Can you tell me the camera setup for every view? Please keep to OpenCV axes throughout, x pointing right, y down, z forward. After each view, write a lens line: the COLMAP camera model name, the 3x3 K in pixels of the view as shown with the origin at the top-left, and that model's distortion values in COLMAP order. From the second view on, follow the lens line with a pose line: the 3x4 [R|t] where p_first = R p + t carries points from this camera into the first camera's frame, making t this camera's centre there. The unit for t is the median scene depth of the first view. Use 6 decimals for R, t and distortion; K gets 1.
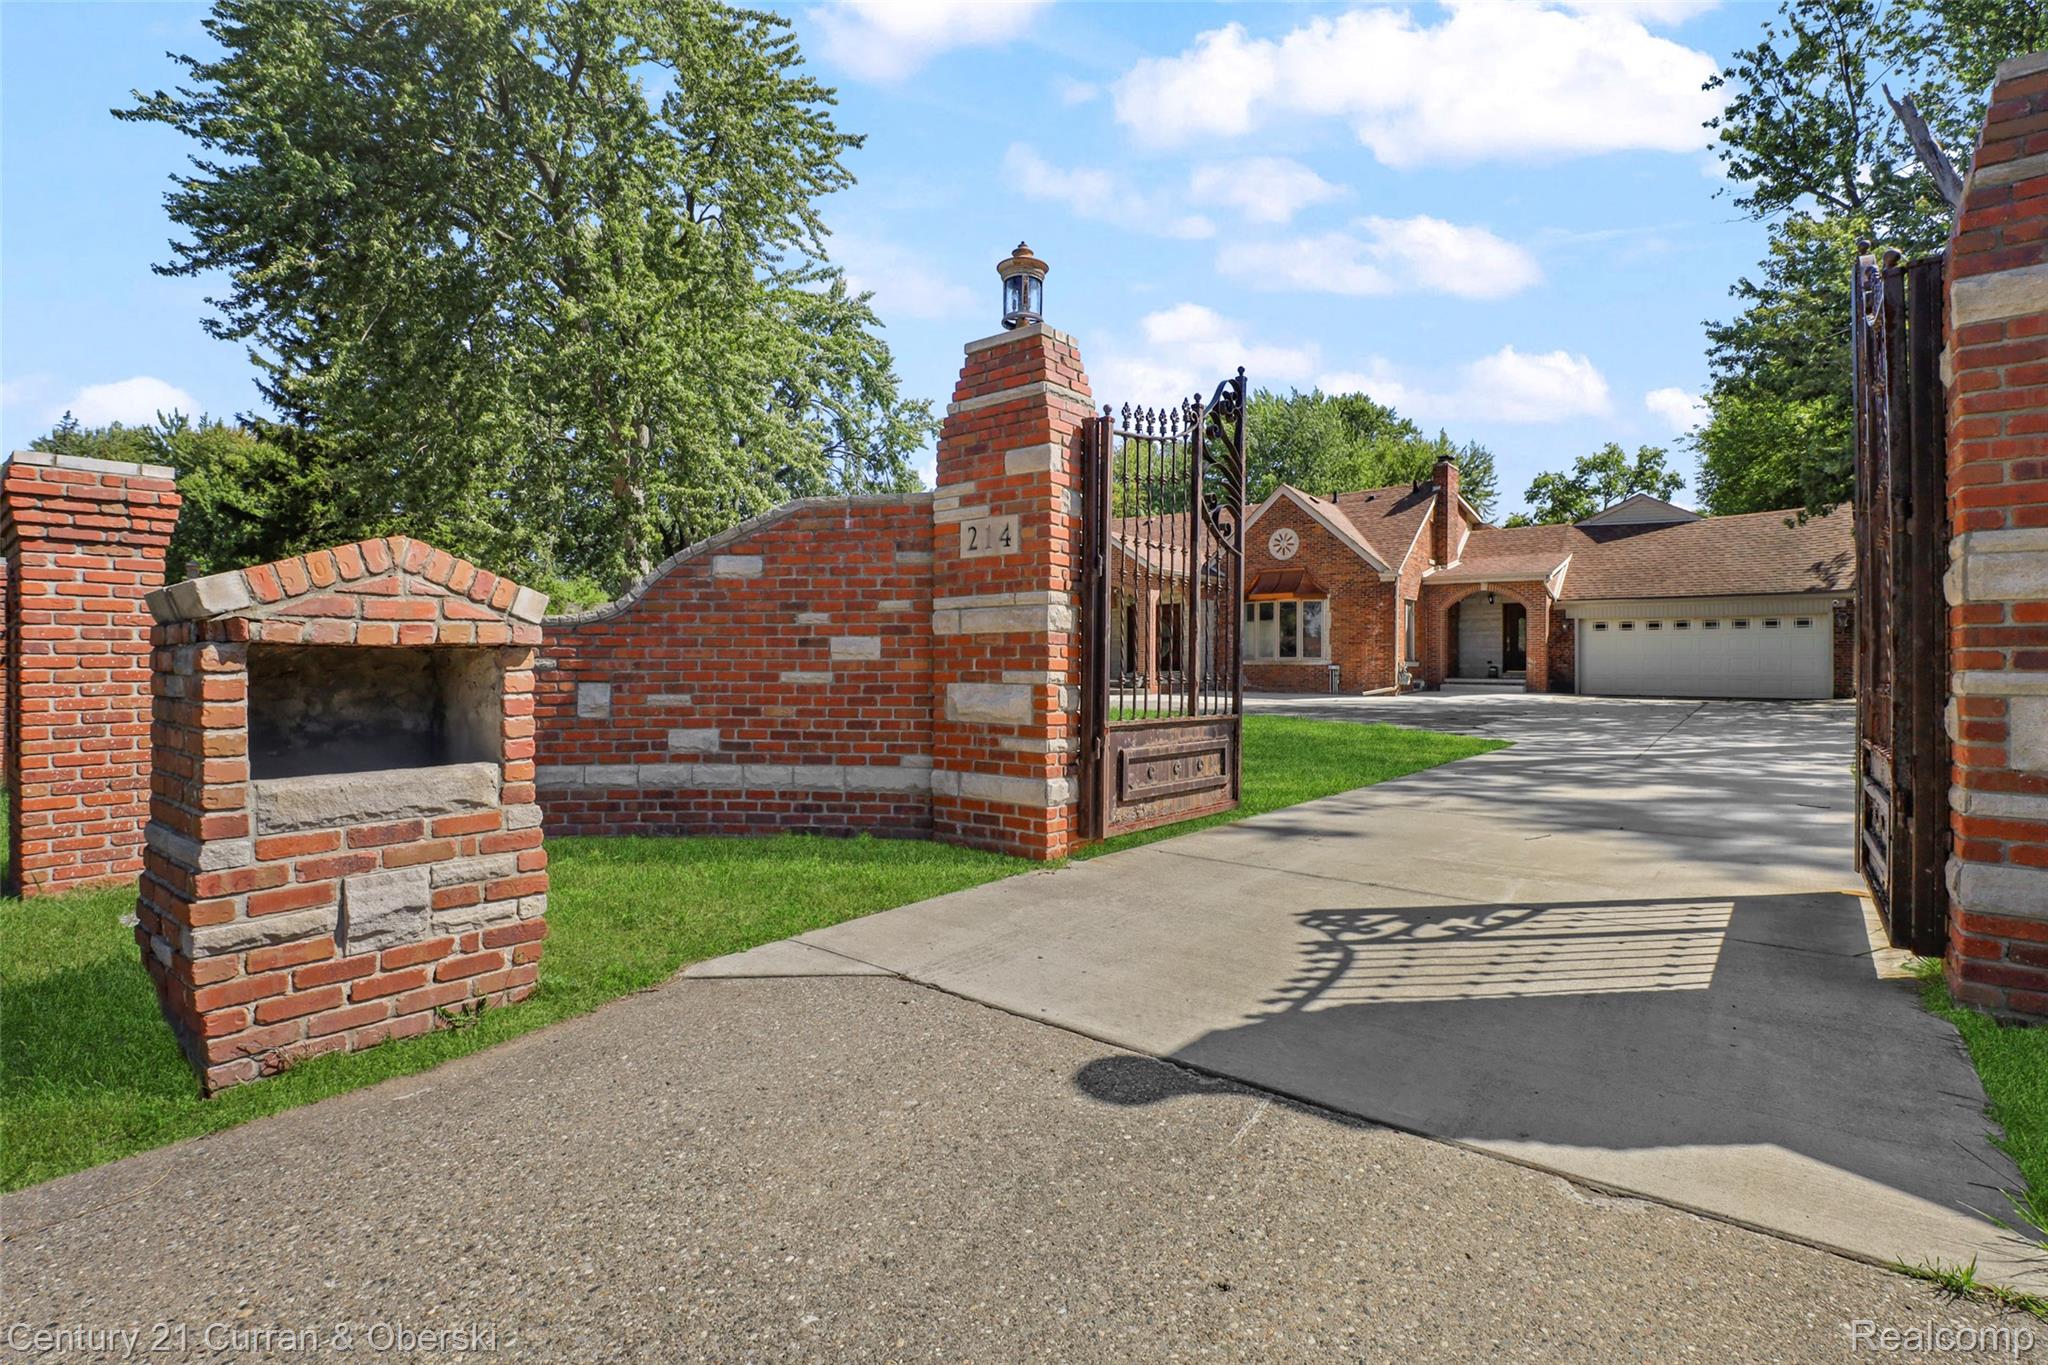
lens RADIAL K [[962.5, 0, 1021.5], [0, 962.5, 643.5], [0, 0, 1]] dist [-0.025786, 0.000034]
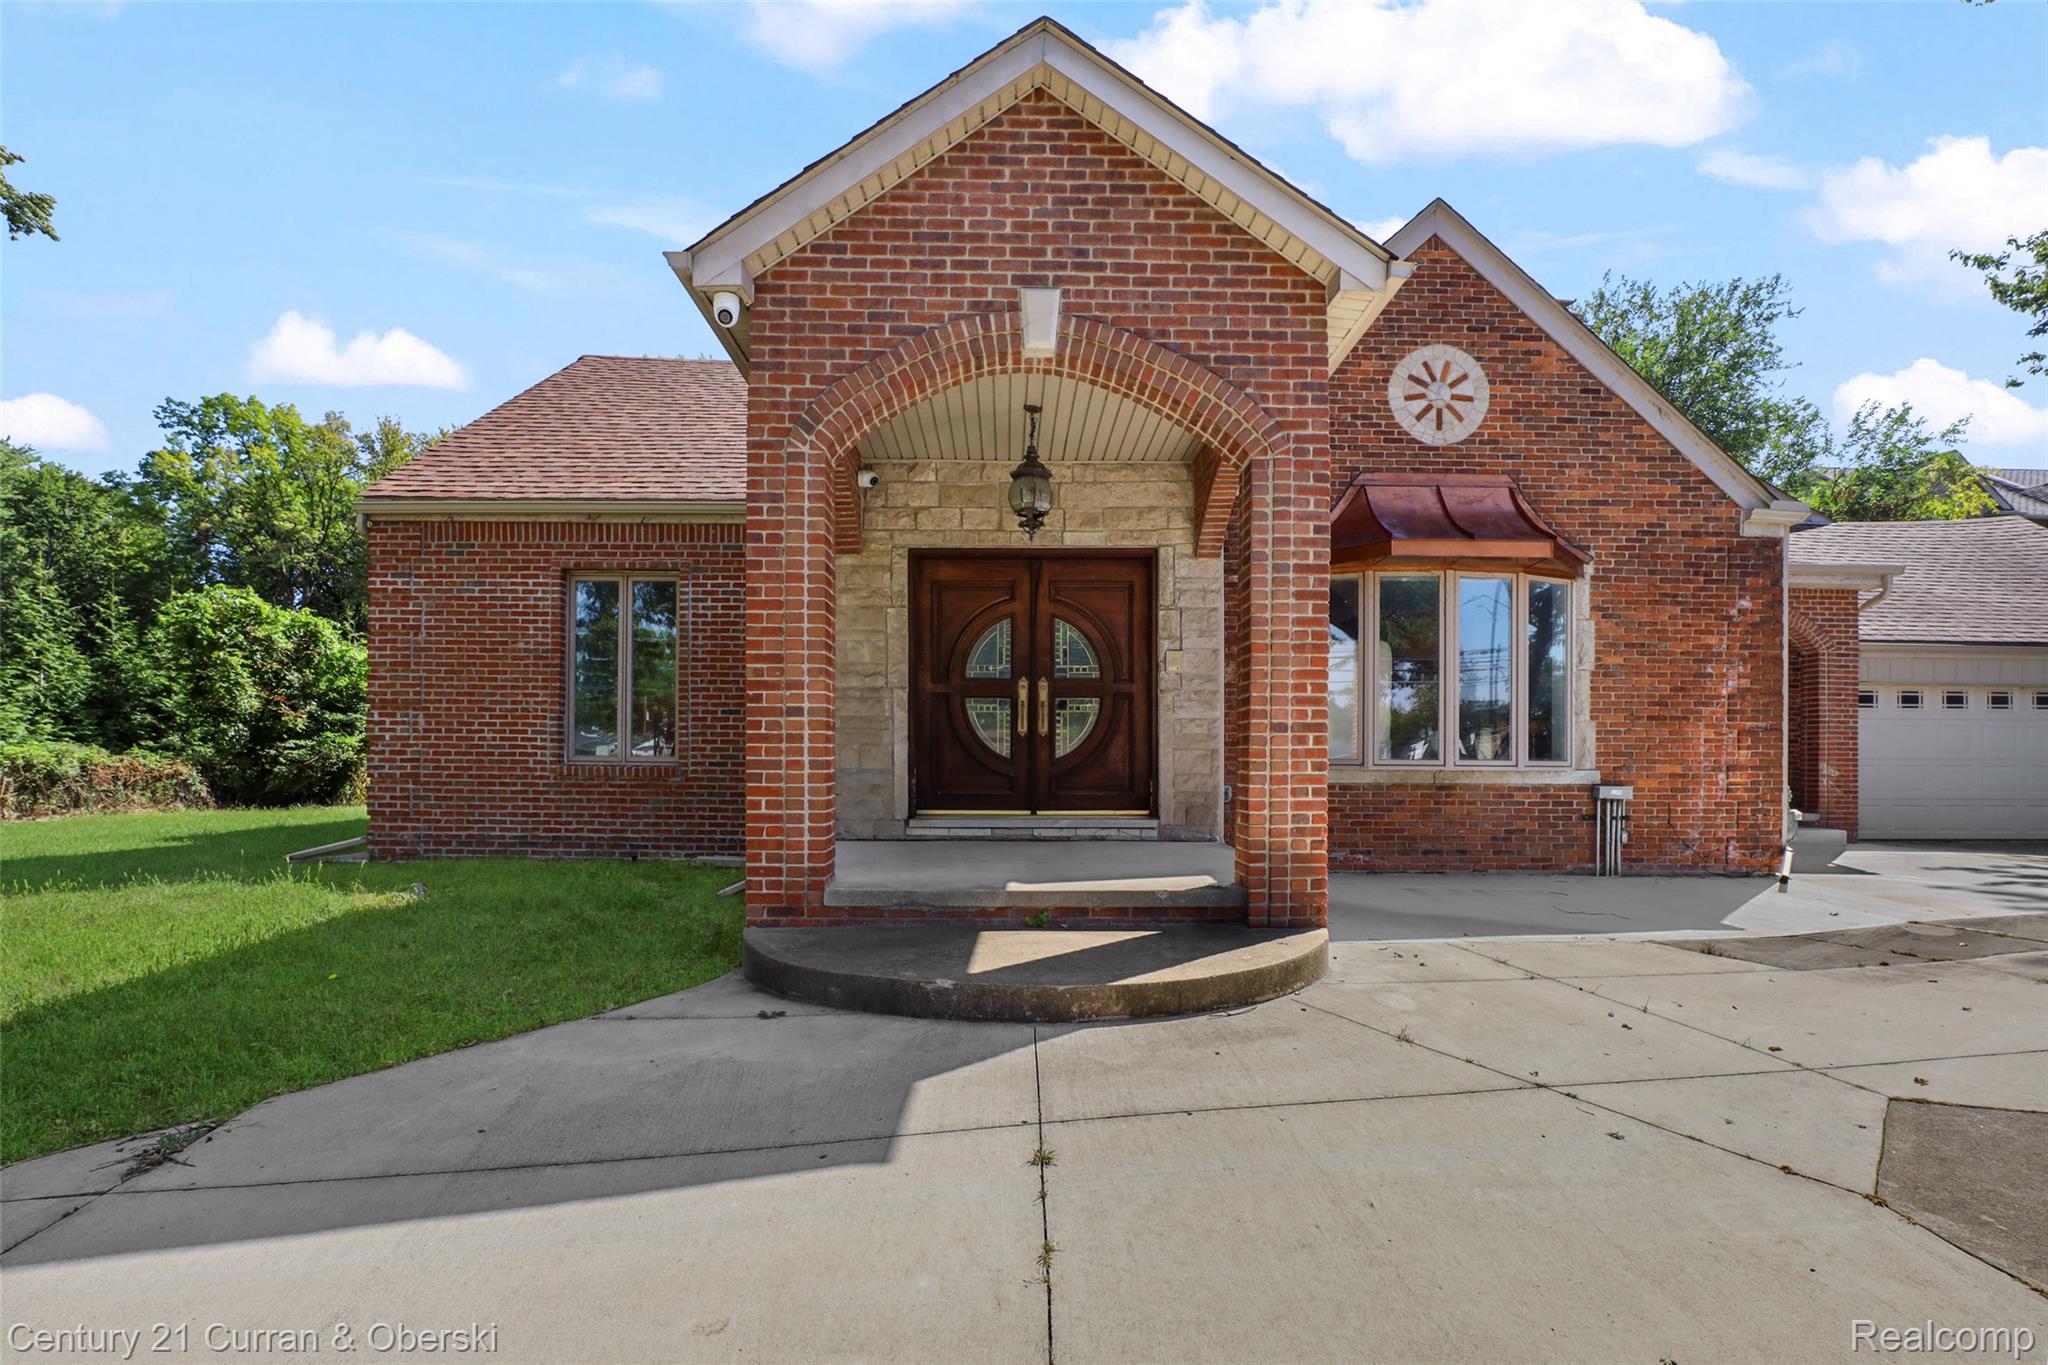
lens RADIAL K [[966.3, 0, 1030.9], [0, 966.3, 746.5], [0, 0, 1]] dist [-0.019301, -0.000192]
pose [[0.766769, 0.012427, 0.641803, -0.026803], [-0.018467, 0.999826, 0.002703, 0.011989], [-0.641657, -0.013925, 0.766865, 0.857015]]
